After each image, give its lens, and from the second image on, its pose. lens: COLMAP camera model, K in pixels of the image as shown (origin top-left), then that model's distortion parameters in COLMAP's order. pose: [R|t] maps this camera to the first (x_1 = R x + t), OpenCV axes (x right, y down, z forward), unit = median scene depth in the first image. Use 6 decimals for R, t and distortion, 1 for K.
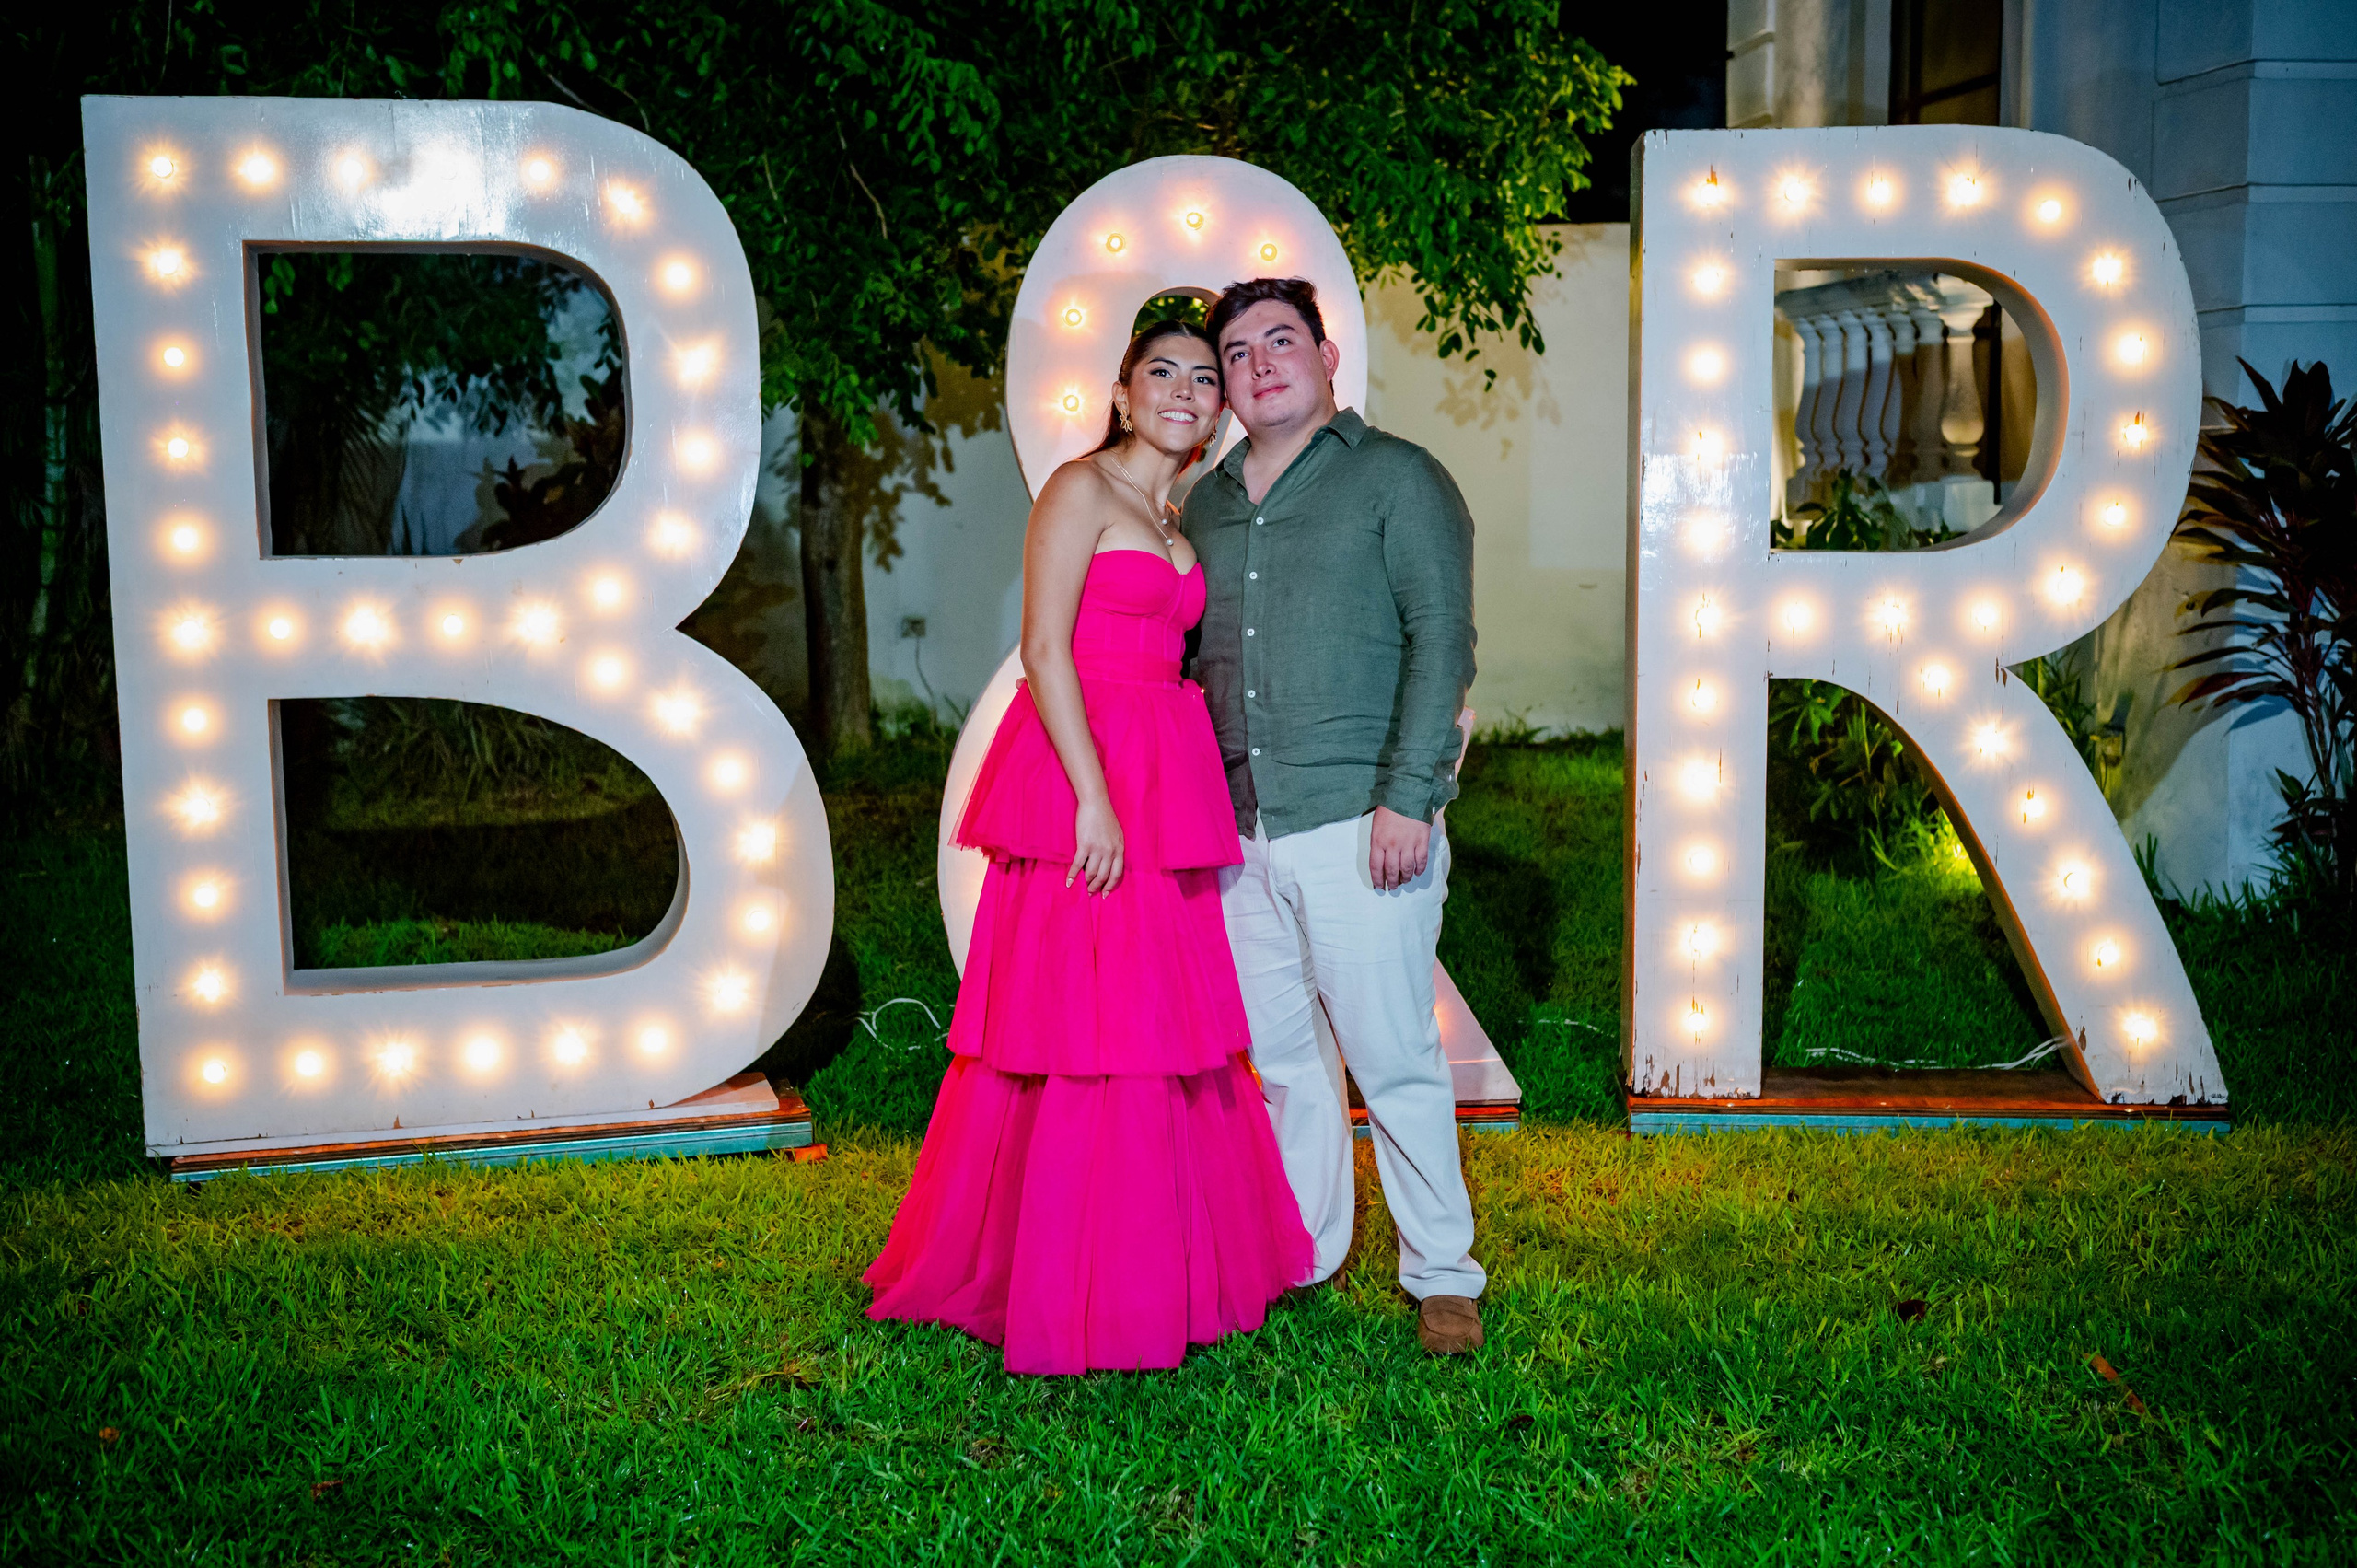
lens RADIAL K [[2686.2, 0, 1178.6], [0, 2686.2, 803.3], [0, 0, 1]] dist [0.000991, 0.017372]
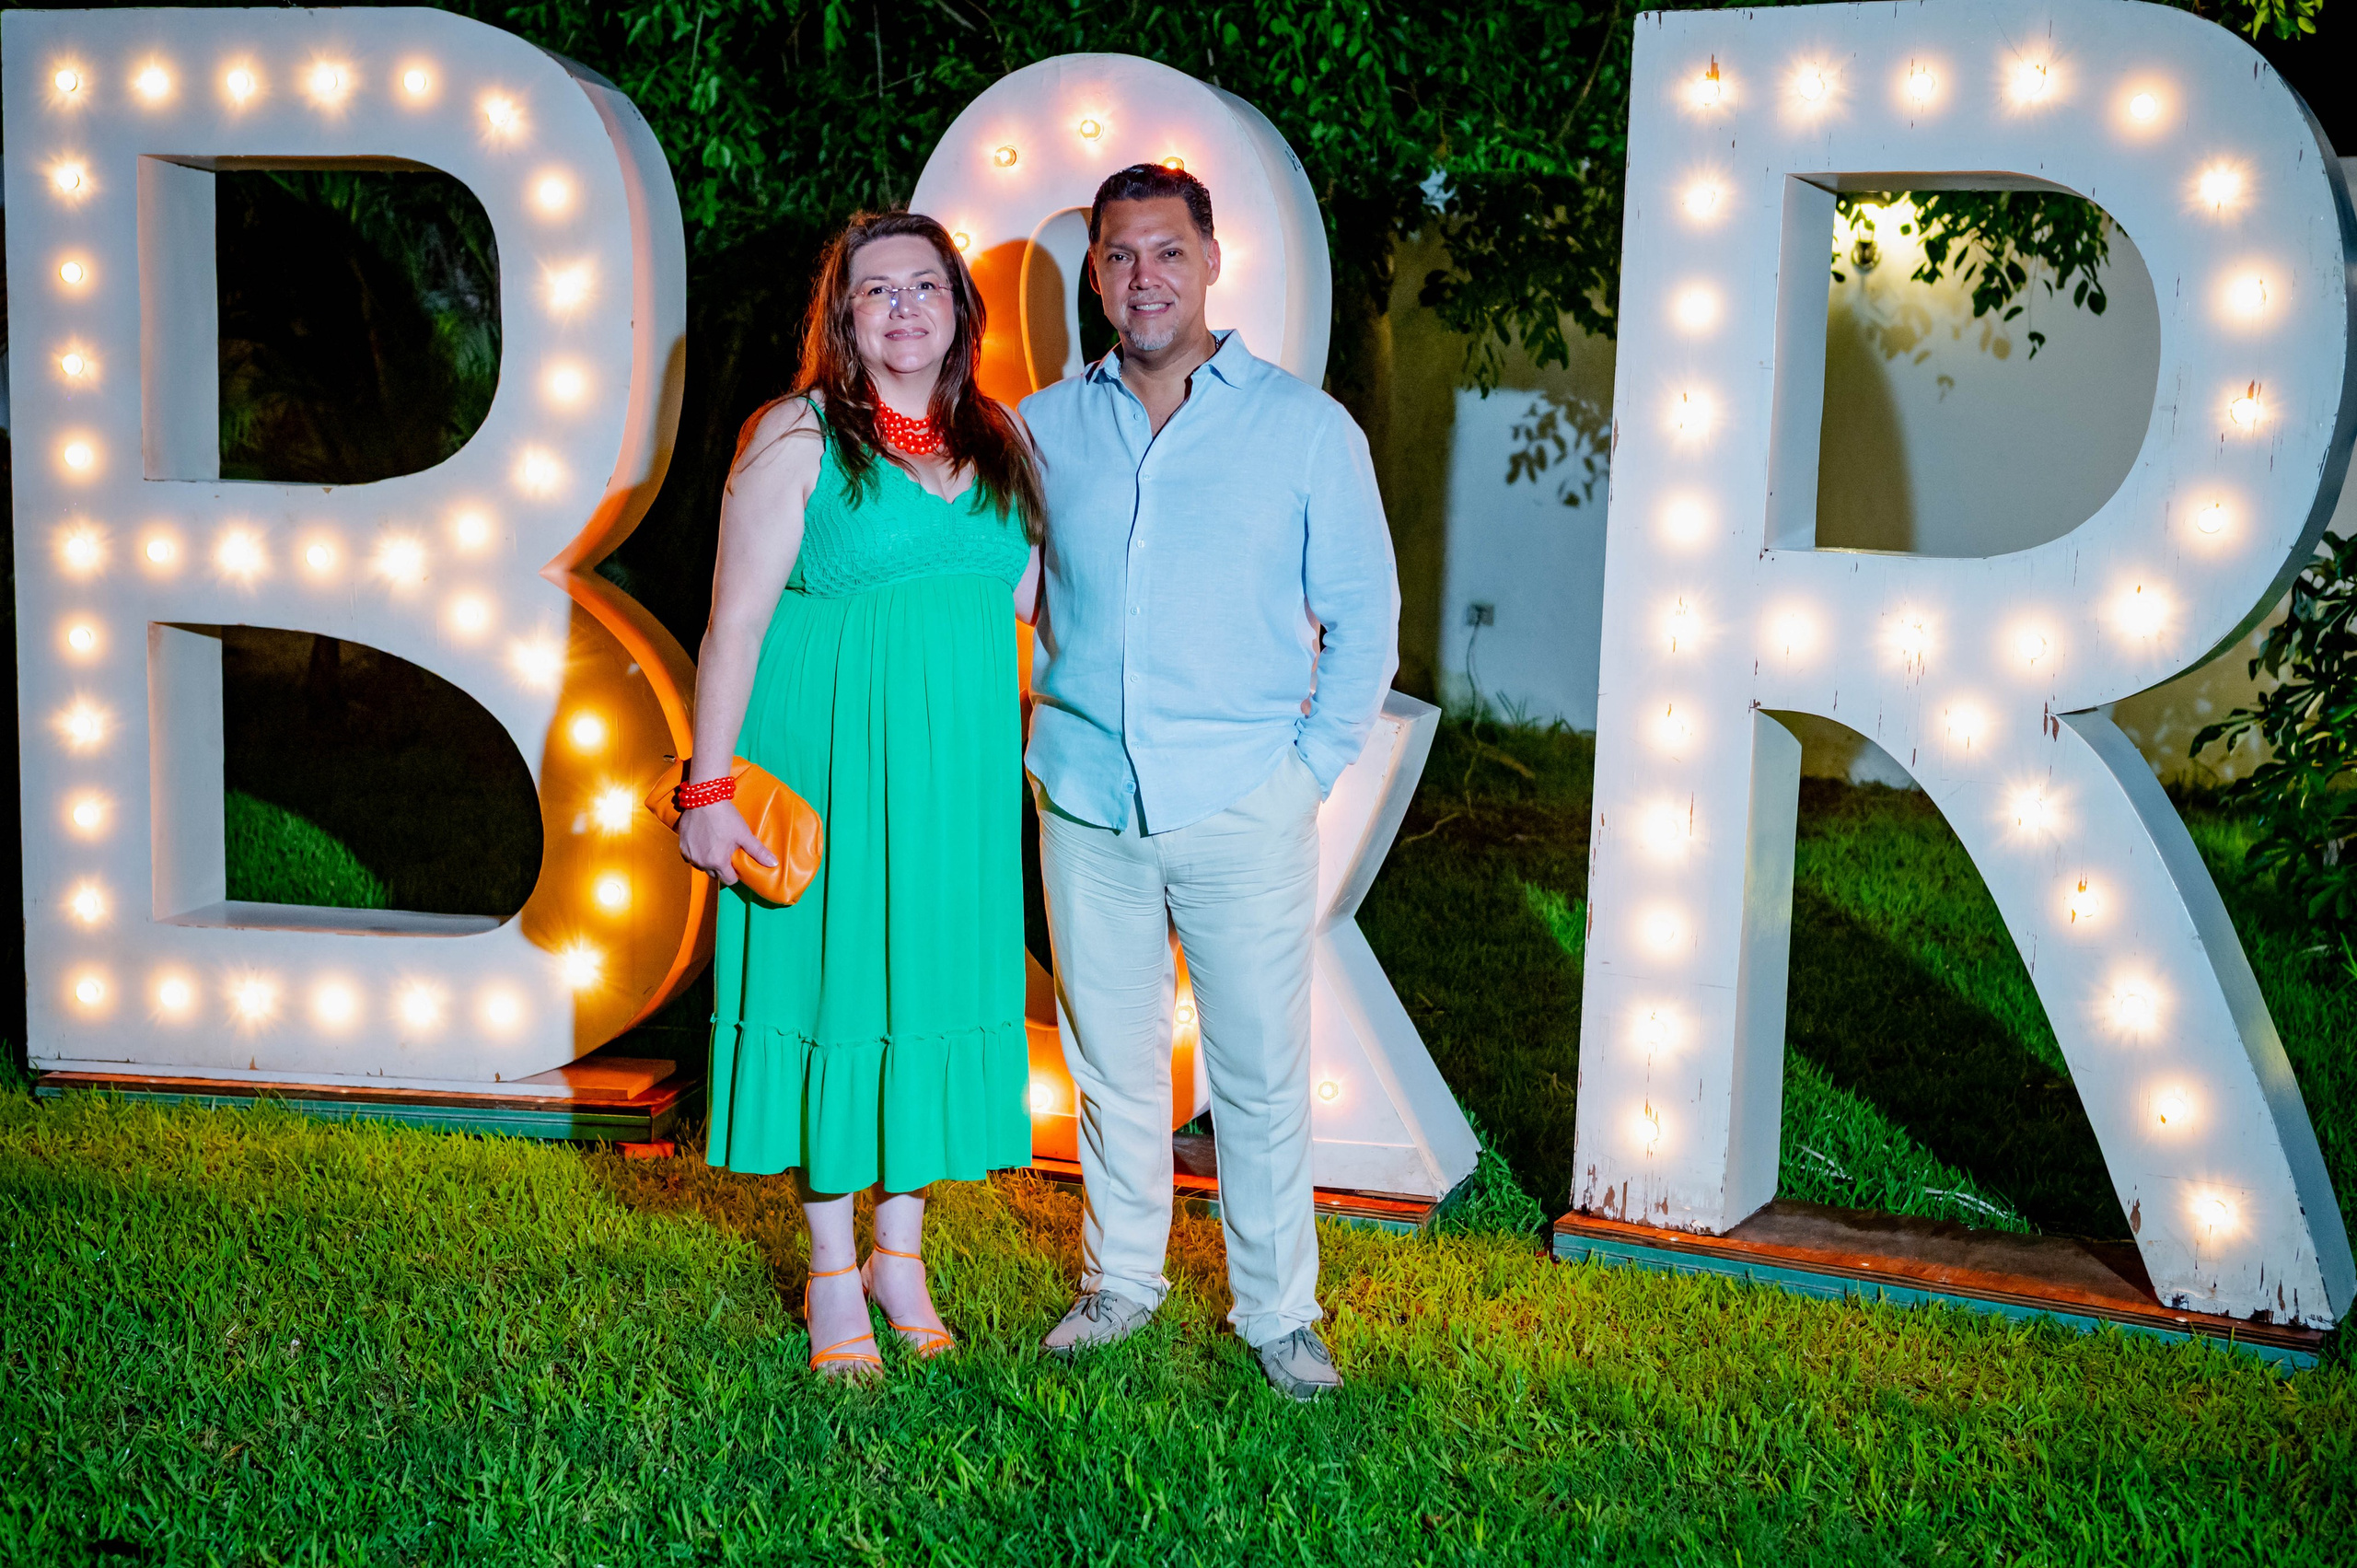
lens RADIAL K [[2917.1, 0, 1146.0], [0, 2917.1, 853.5], [0, 0, 1]] dist [0.004901, -0.002243]
pose [[0.918196, 0.087806, -0.386273, 0.399096], [-0.082221, 0.996132, 0.030993, -0.016336], [0.387500, 0.003302, 0.921864, 0.144528]]
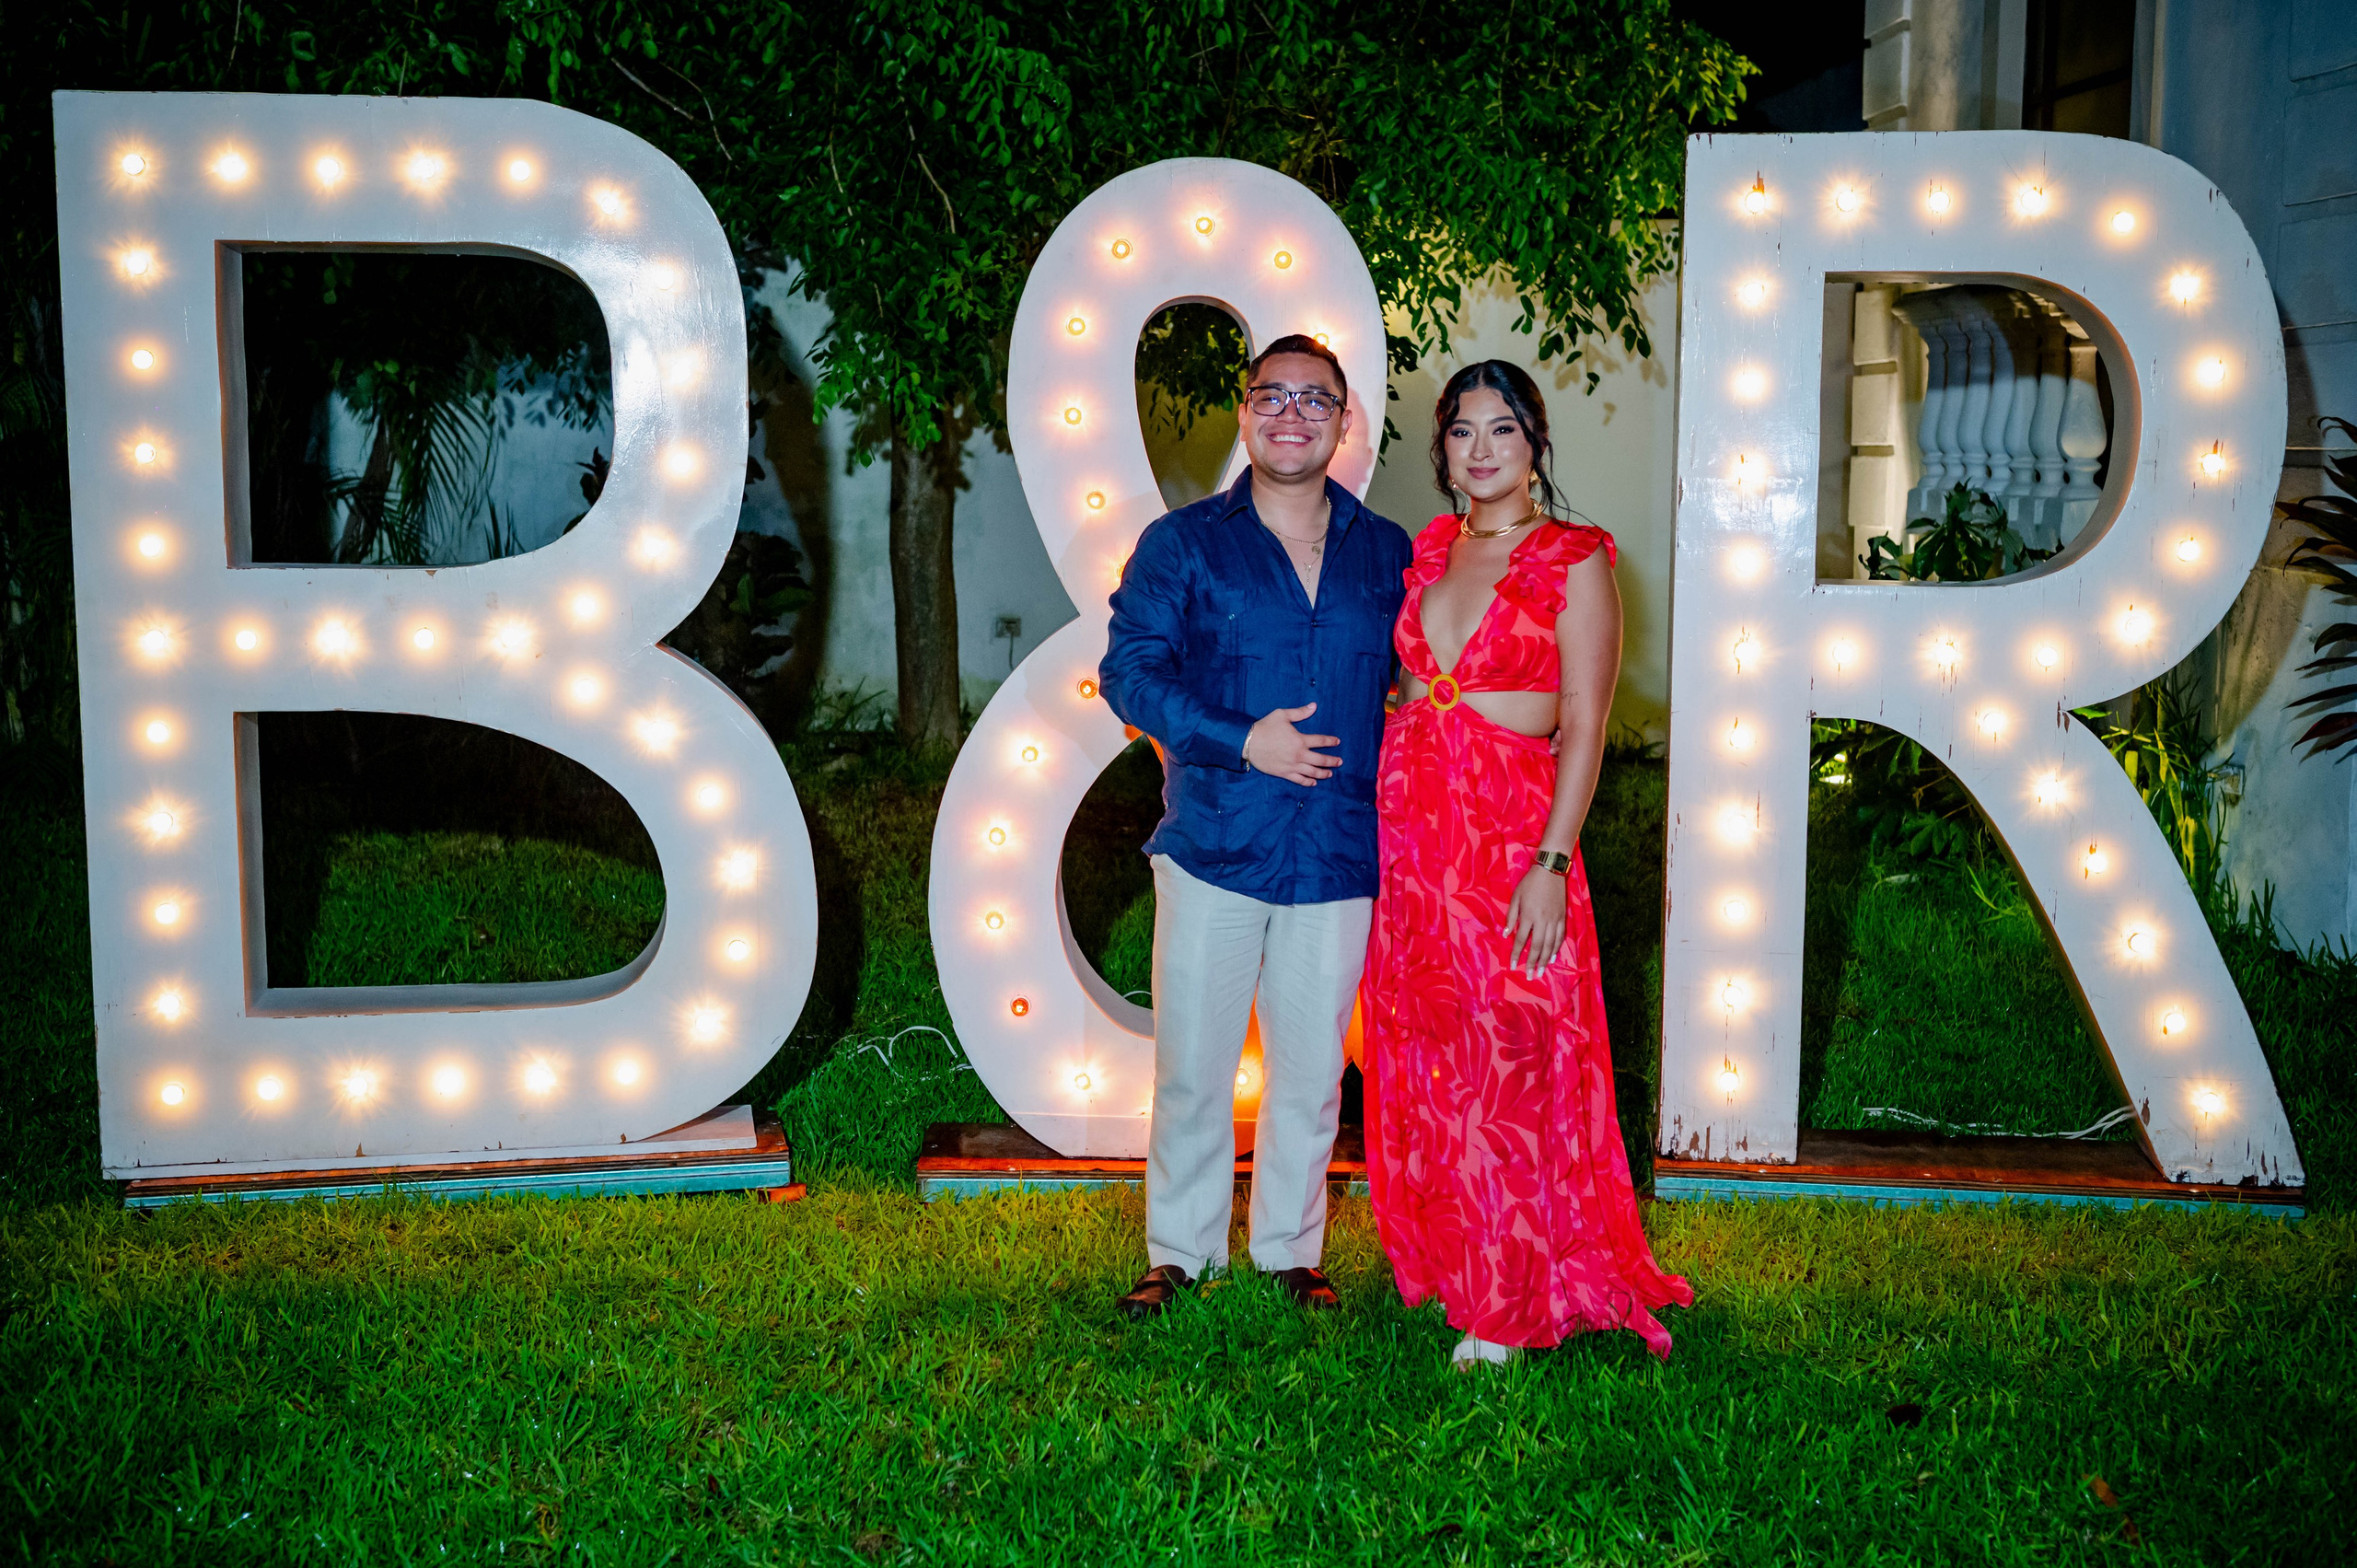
lens RADIAL K [[2733.3, 0, 1178.5], [0, 2733.3, 784.0], [0, 0, 1]] dist [0.001112, 0.010109]
pose [[0.997668, 0.021369, -0.064821, 0.062932], [-0.021567, 0.999765, -0.002368, -0.016828], [0.064755, 0.003761, 0.997894, 0.034225]]
